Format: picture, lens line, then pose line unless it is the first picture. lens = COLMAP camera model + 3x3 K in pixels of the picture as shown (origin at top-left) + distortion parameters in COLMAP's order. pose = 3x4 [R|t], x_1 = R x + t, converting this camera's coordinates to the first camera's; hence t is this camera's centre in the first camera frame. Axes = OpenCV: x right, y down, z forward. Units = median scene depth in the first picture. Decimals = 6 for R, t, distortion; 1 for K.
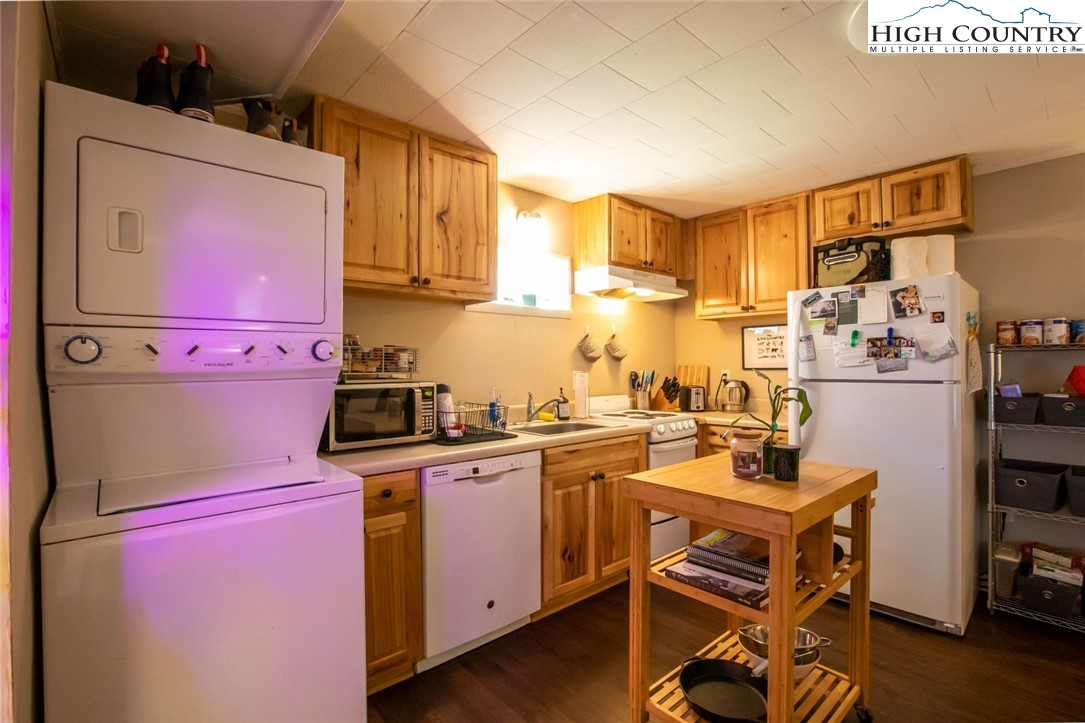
lens RADIAL K [[496.2, 0, 542.5], [0, 496.2, 361.5], [0, 0, 1]] dist [-0.027536, 0.000780]
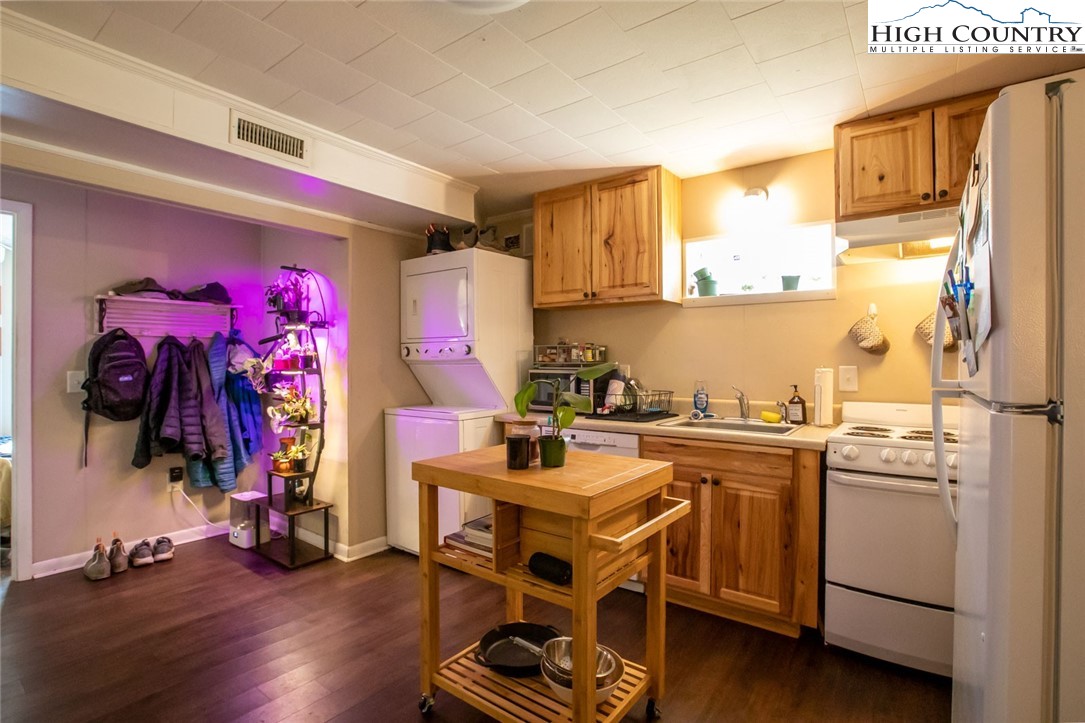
lens RADIAL K [[533.3, 0, 542.5], [0, 533.3, 361.5], [0, 0, 1]] dist [-0.000184, -0.000104]
pose [[0.213396, 0.005850, -0.976948, 1.035599], [0.001756, 0.999978, 0.006372, 0.007386], [0.976964, -0.003076, 0.213381, 0.510740]]
